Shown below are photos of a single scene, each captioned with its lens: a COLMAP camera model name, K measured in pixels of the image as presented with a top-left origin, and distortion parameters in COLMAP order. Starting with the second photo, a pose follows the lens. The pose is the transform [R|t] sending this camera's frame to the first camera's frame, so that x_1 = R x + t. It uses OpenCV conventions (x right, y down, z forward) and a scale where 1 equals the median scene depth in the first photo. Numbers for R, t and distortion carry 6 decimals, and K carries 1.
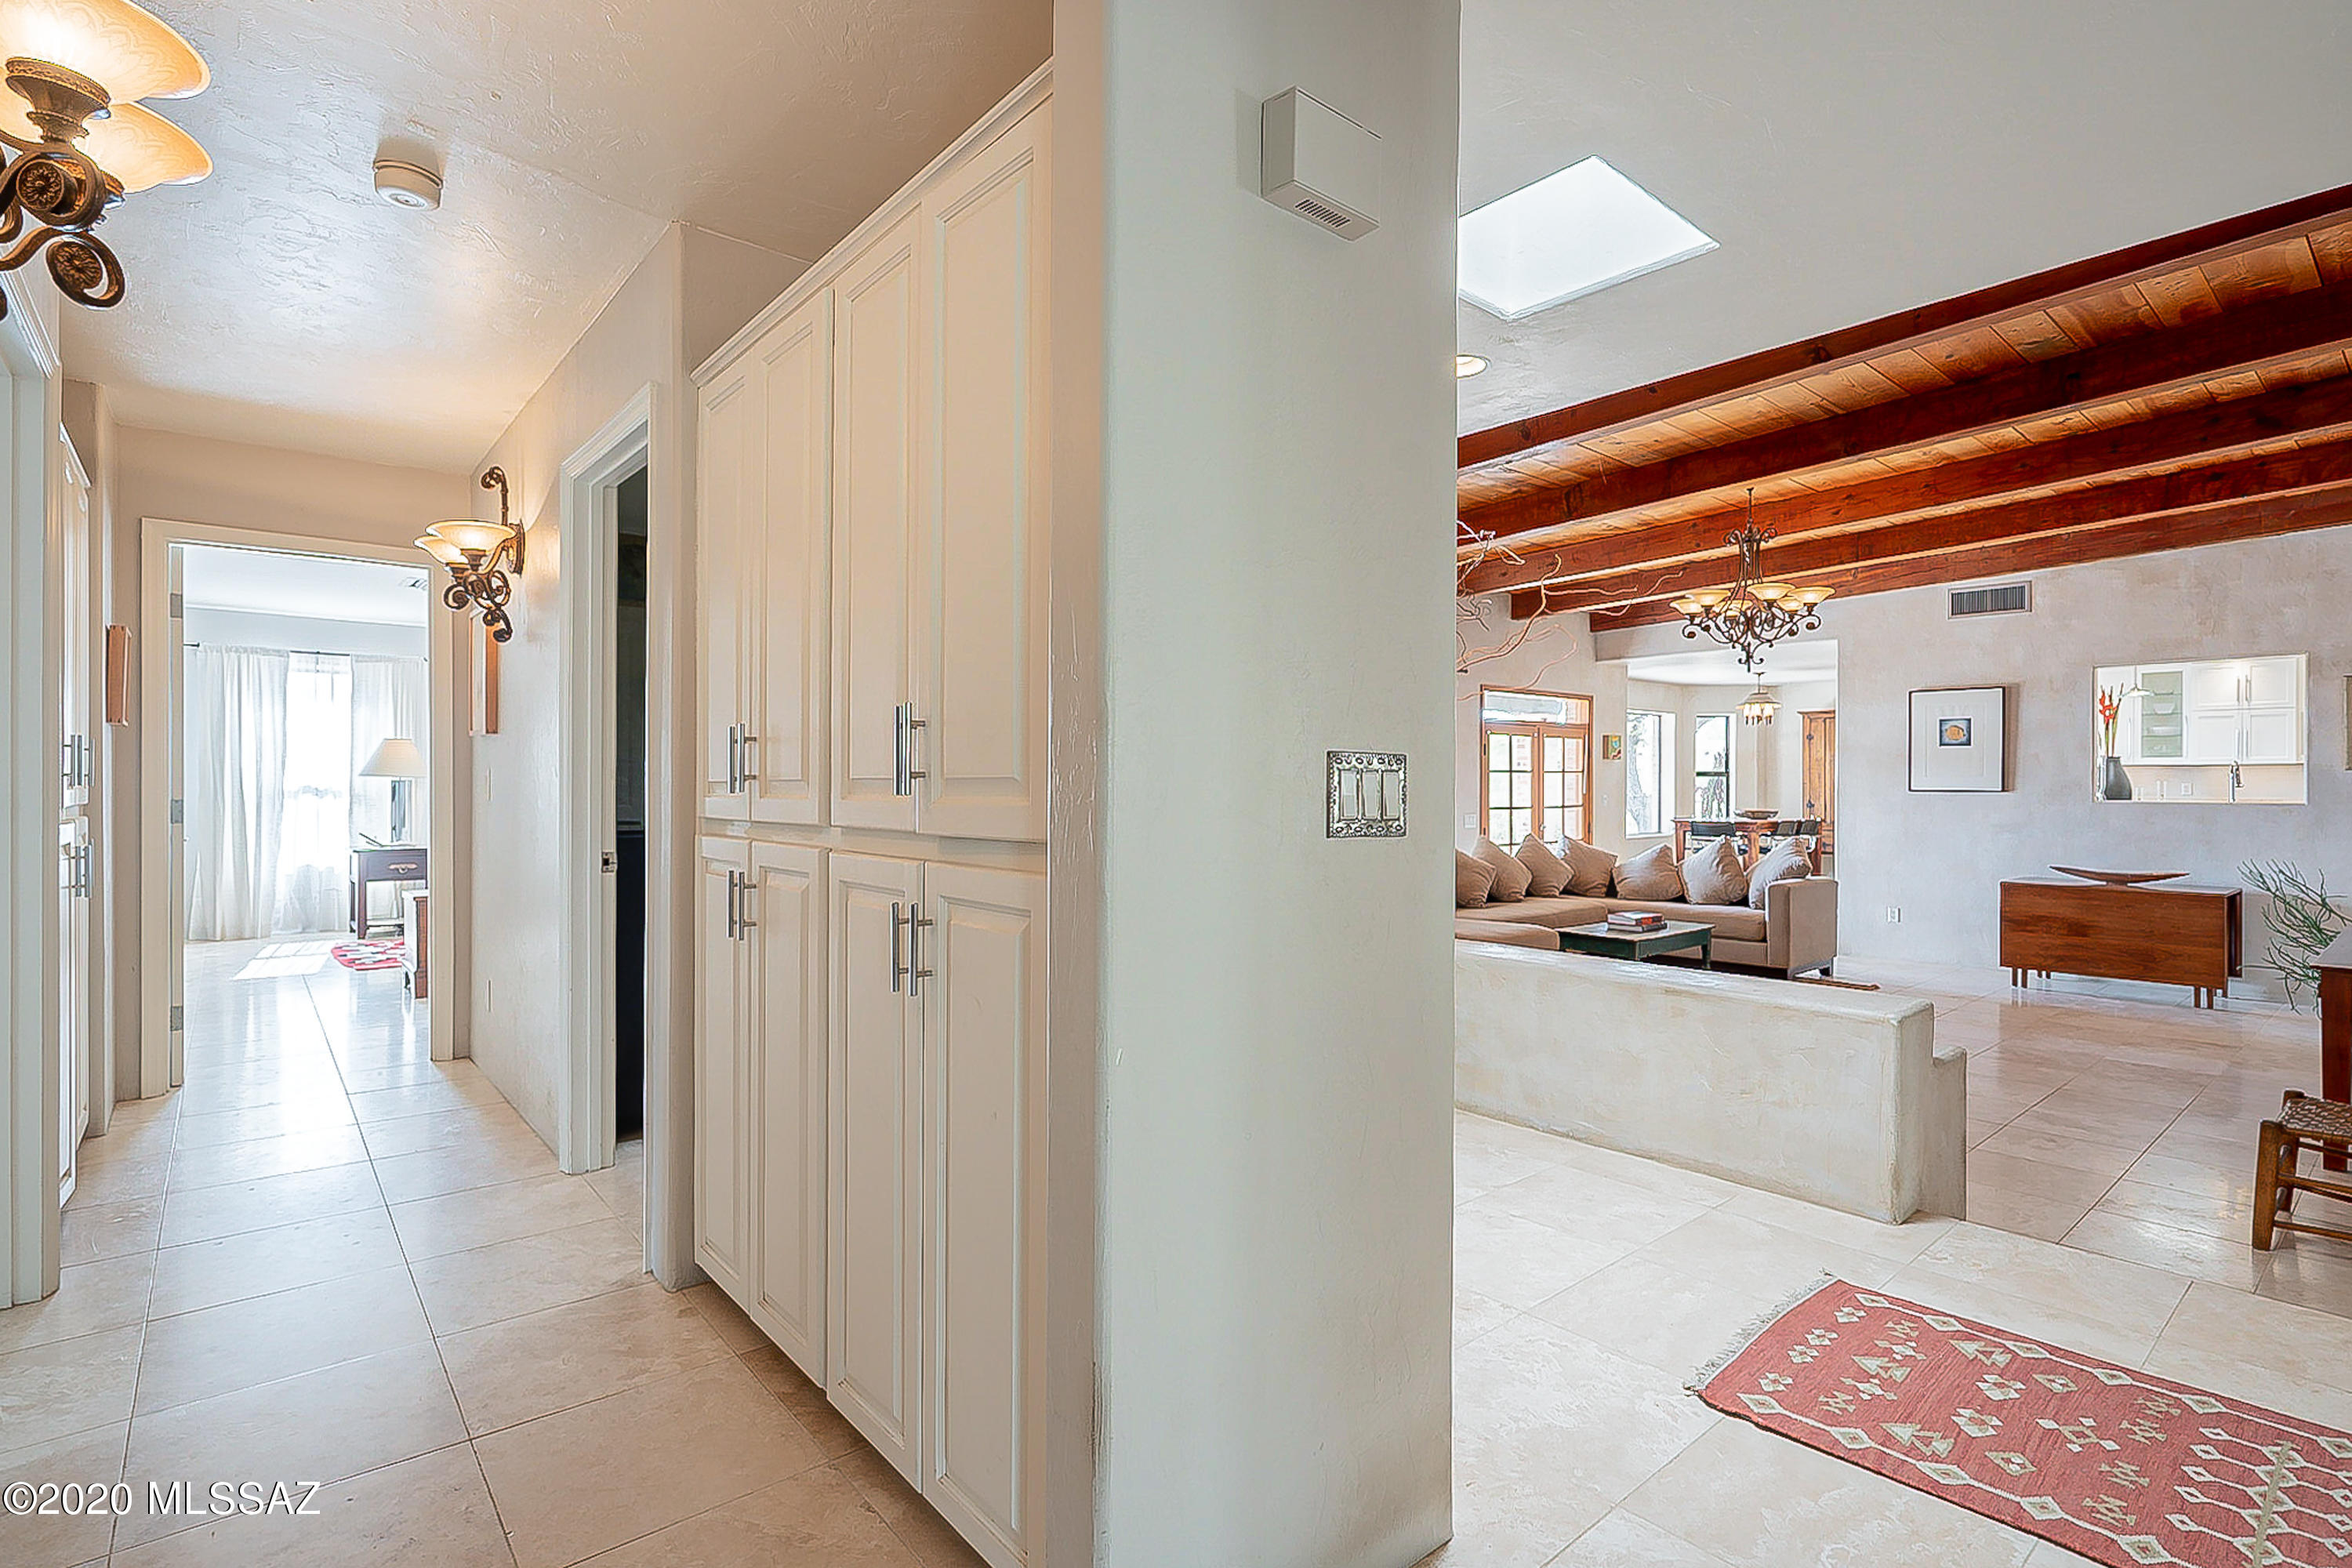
lens RADIAL K [[1111.1, 0, 1179.1], [0, 1111.1, 784.9], [0, 0, 1]] dist [-0.003026, 0.000134]
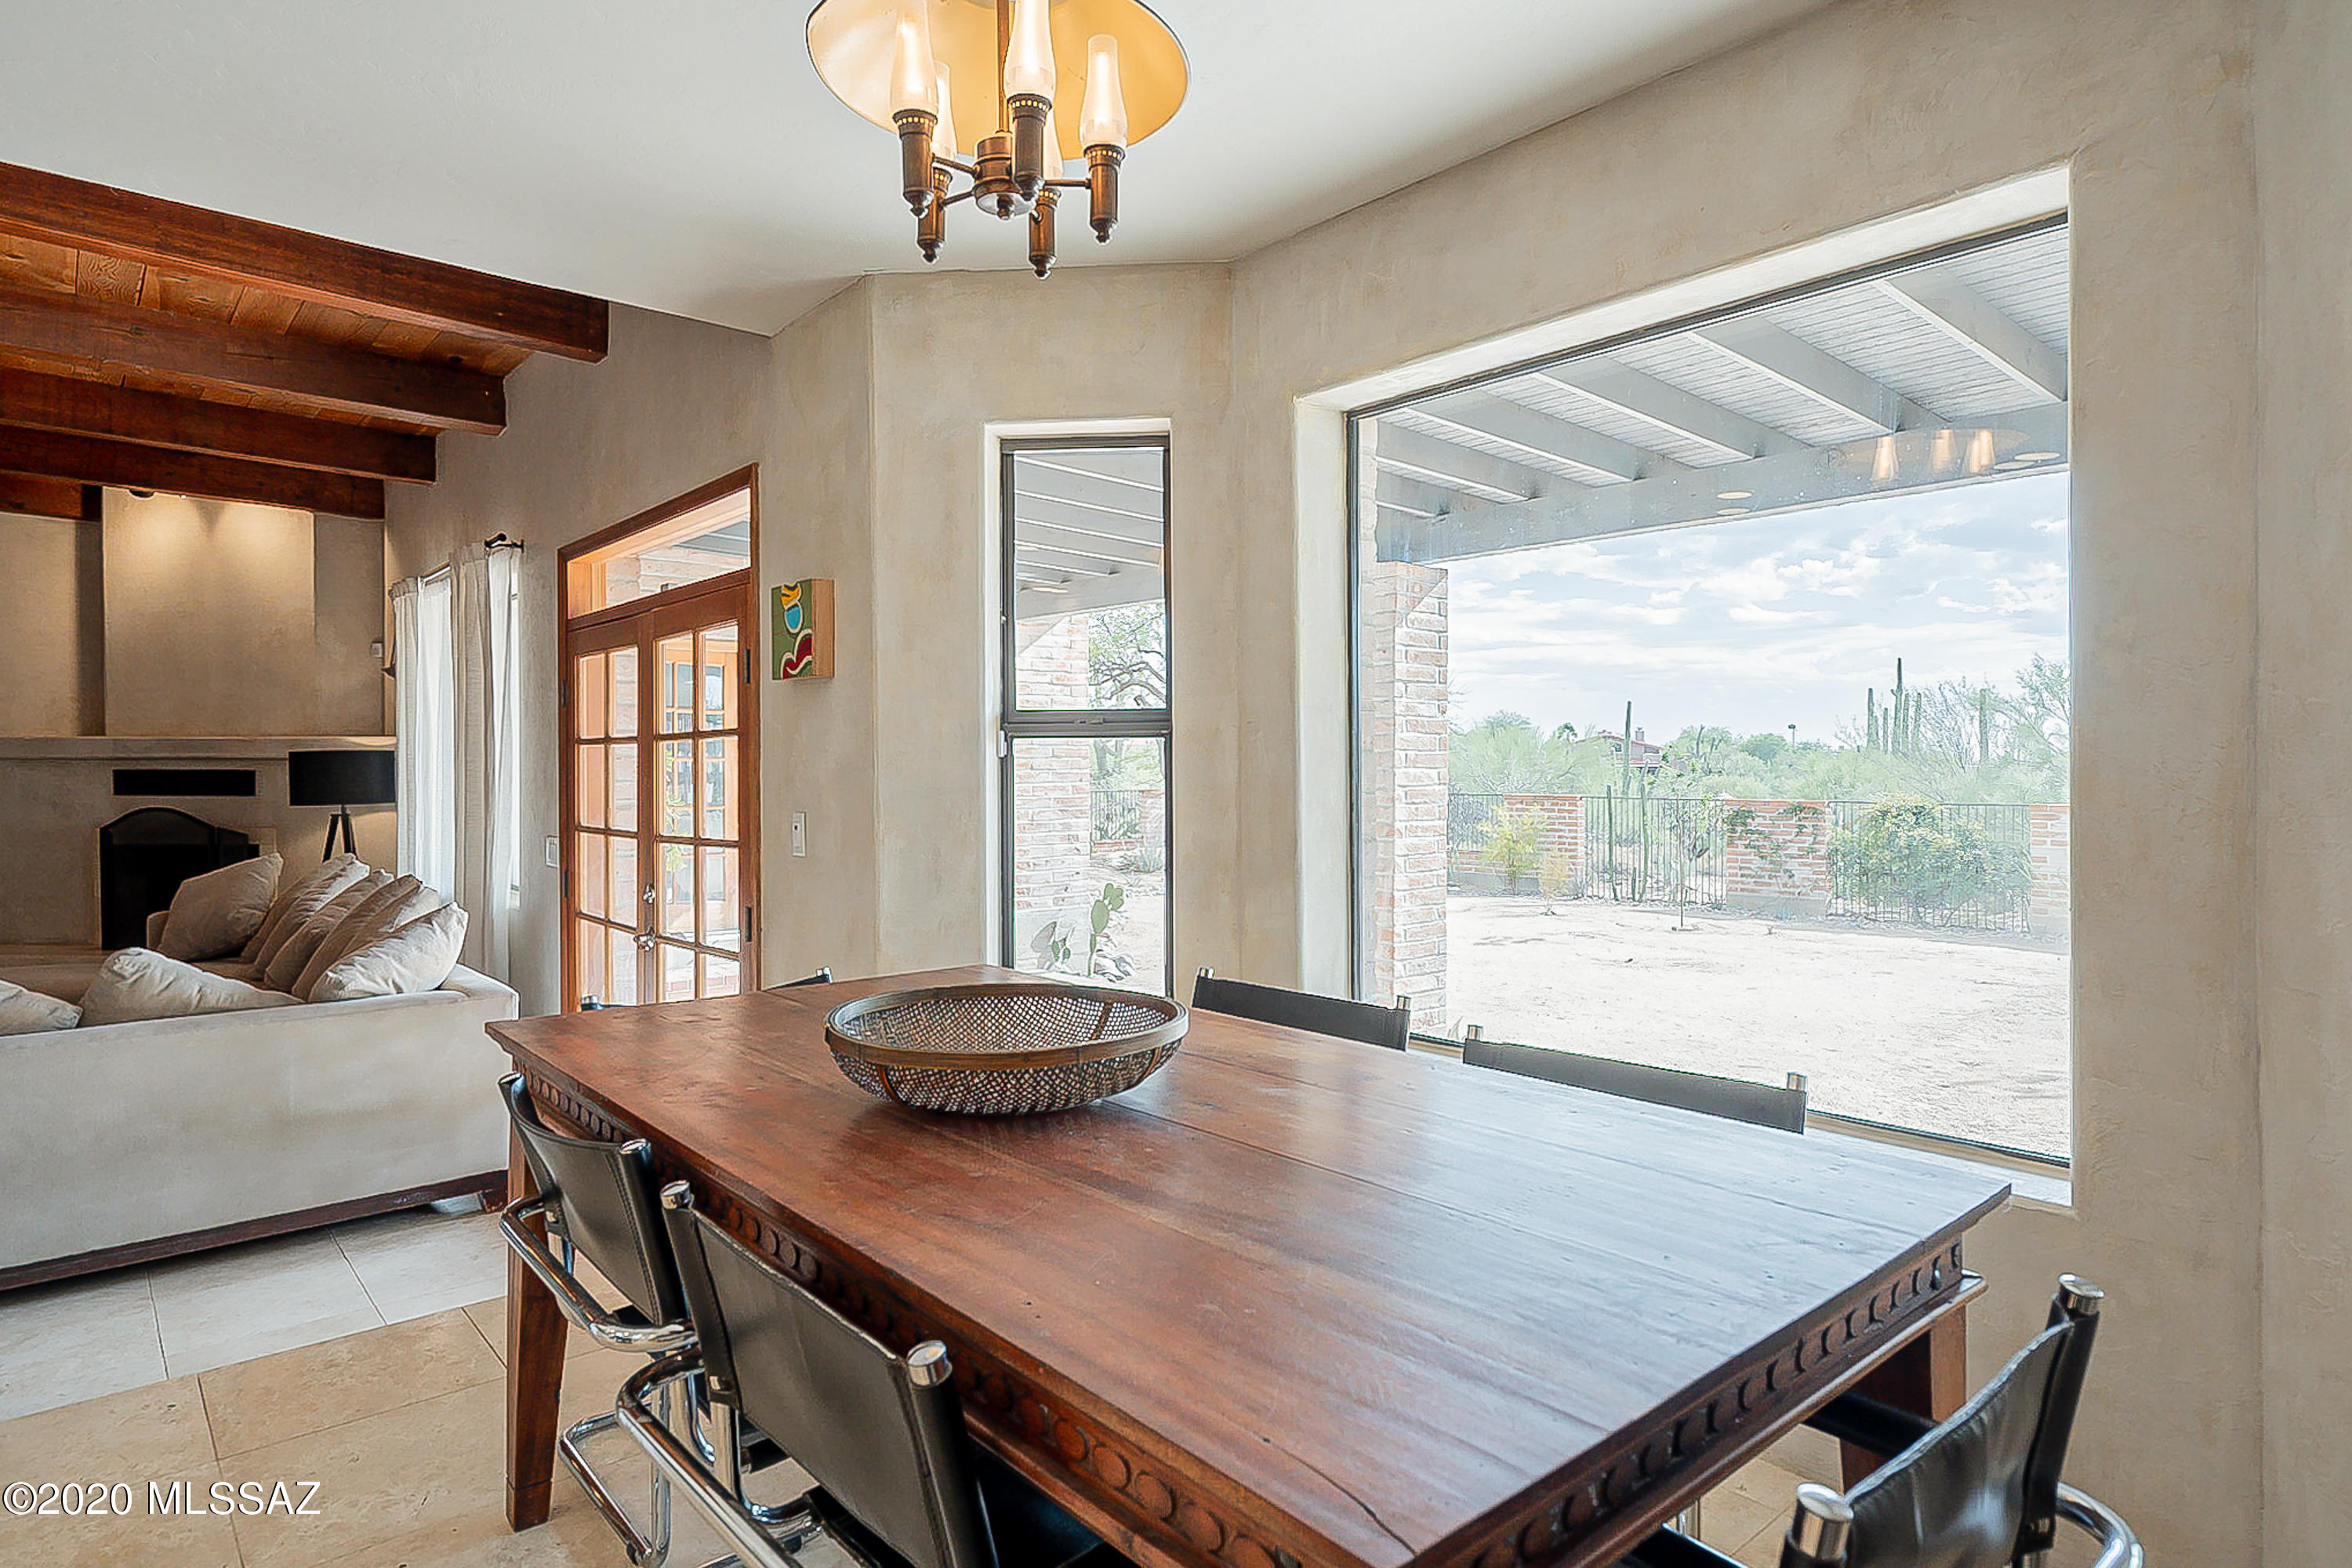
lens RADIAL K [[1305.6, 0, 1165.1], [0, 1305.6, 781.5], [0, 0, 1]] dist [0.002384, -0.001009]
pose [[0.015798, 0.008321, -0.999841, 1.126094], [0.001428, 0.999964, 0.008344, -0.000508], [0.999874, -0.001559, 0.015785, 1.736165]]
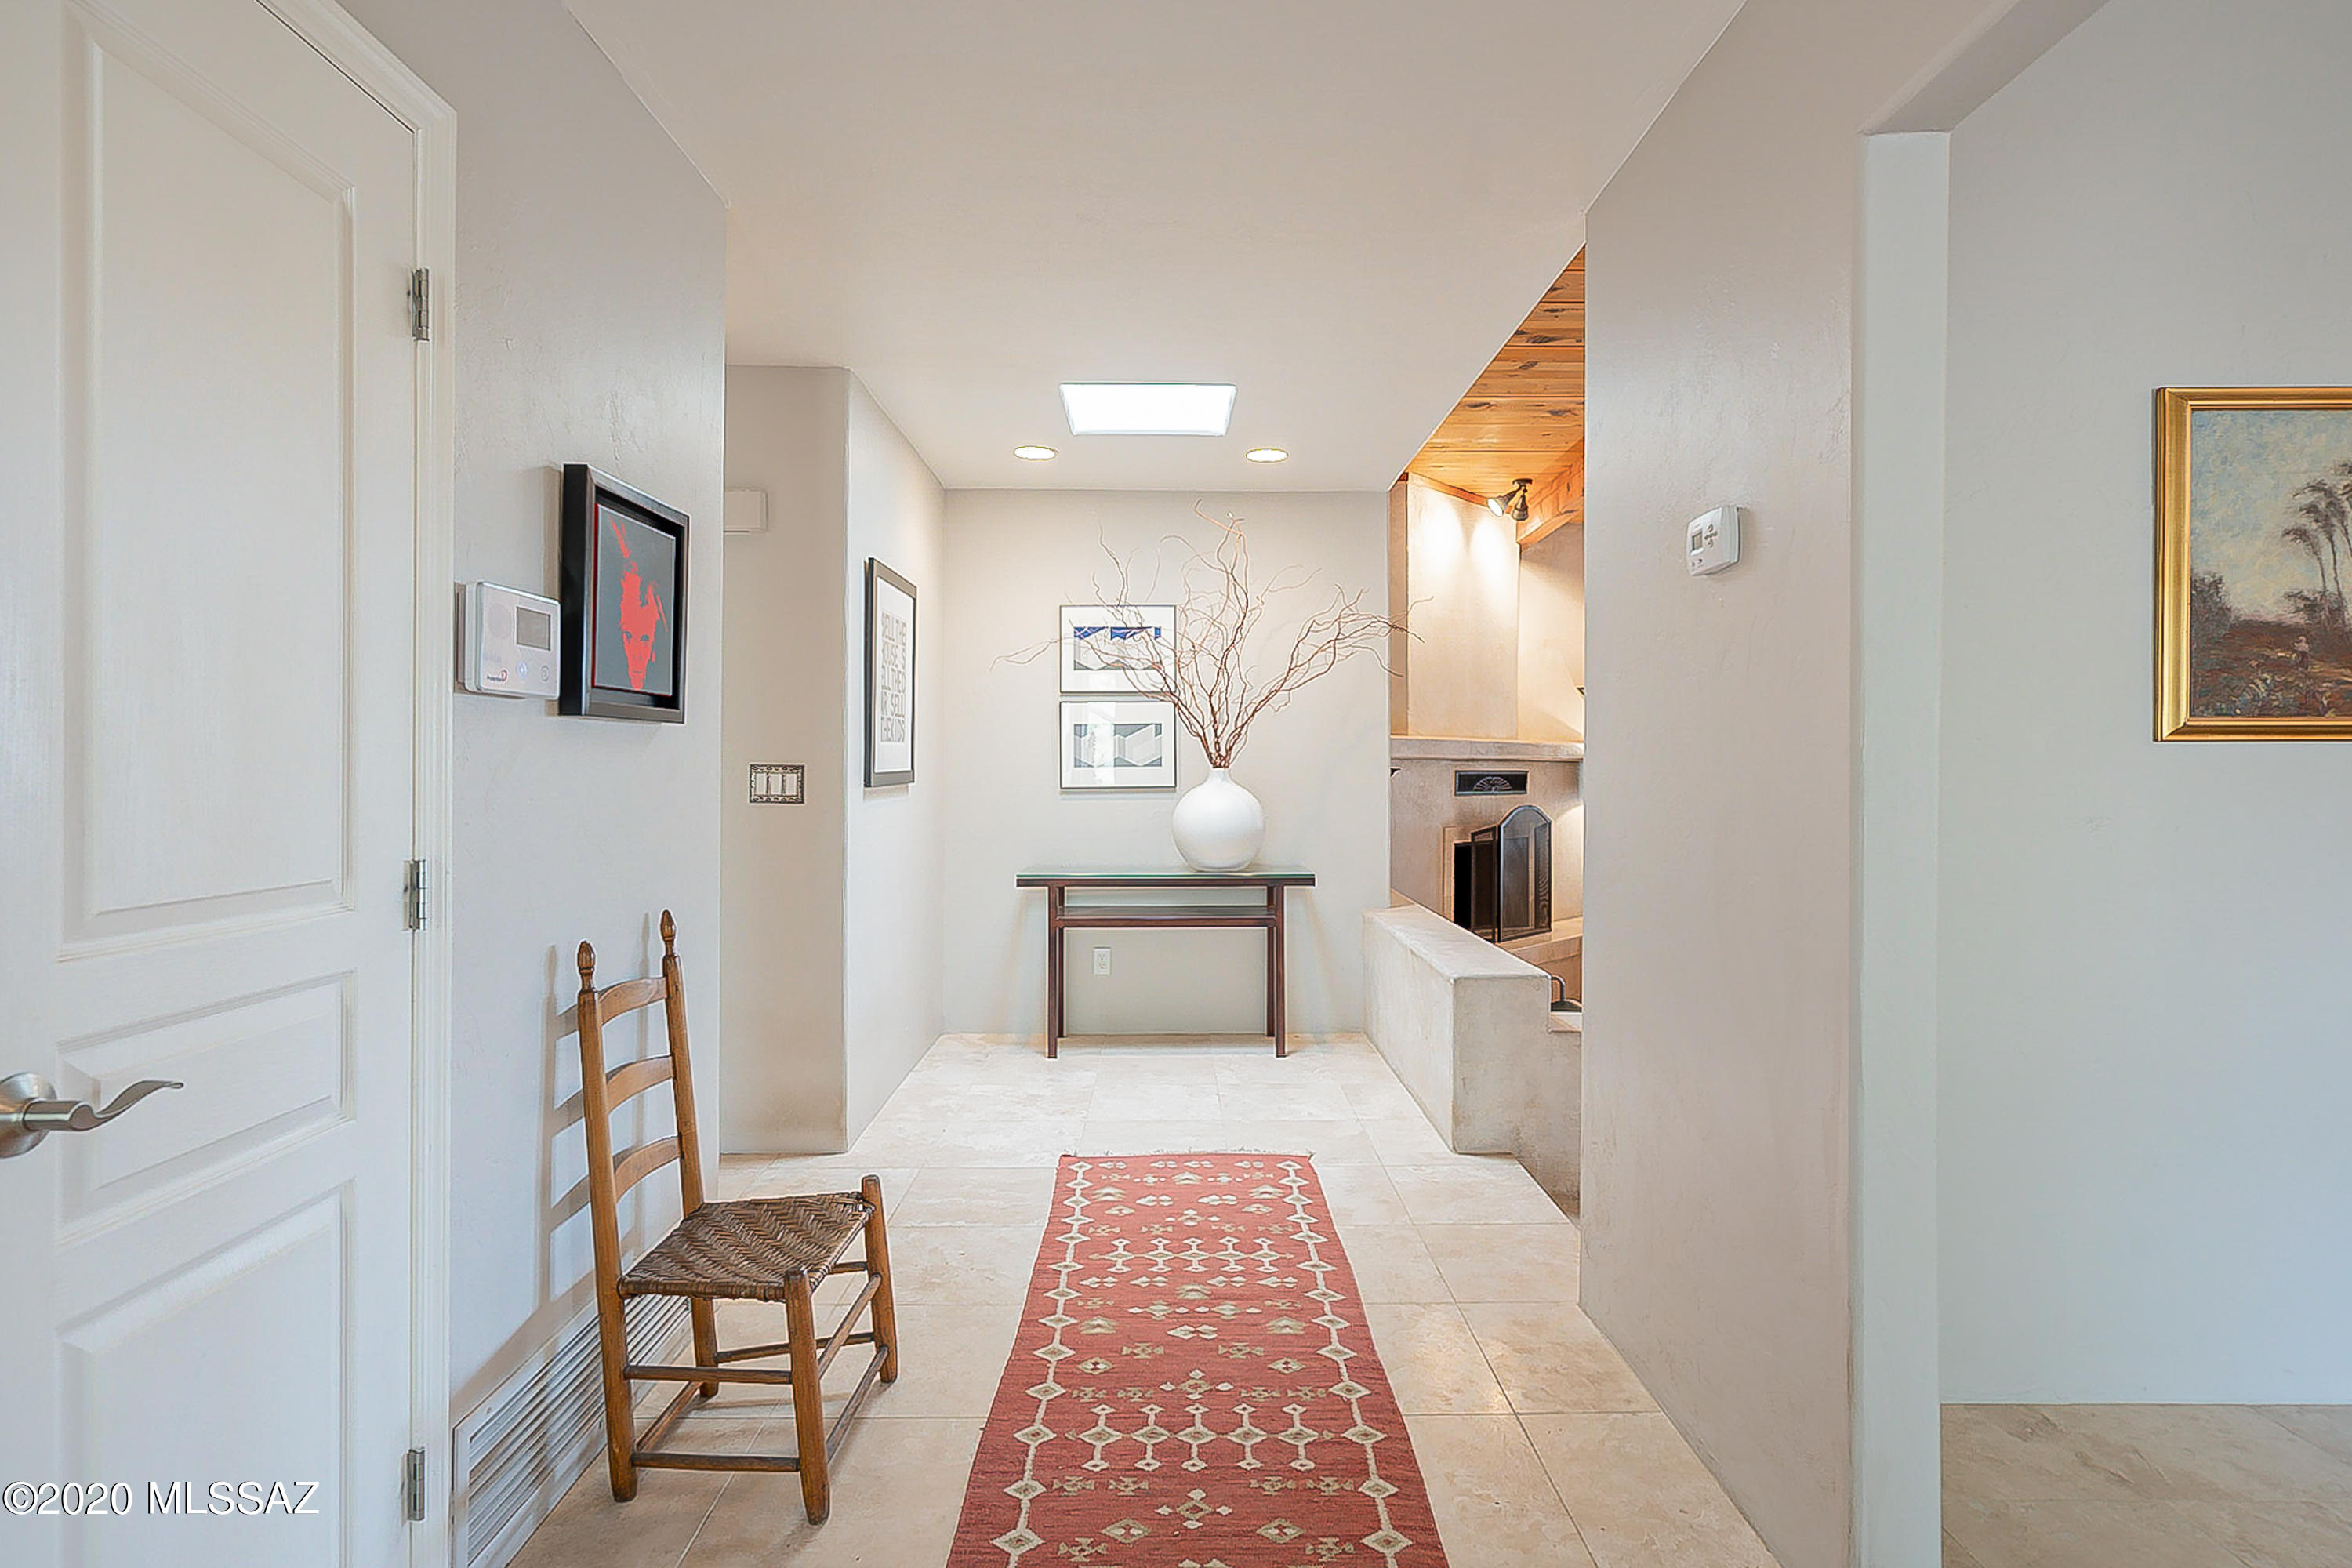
lens RADIAL K [[1203.0, 0, 1180.8], [0, 1203.0, 769.0], [0, 0, 1]] dist [-0.000111, 0.001247]
pose [[0.769747, 0.003762, -0.638338, 0.495502], [-0.002125, 0.999992, 0.003330, -0.006701], [0.638346, -0.001206, 0.769749, -0.069308]]
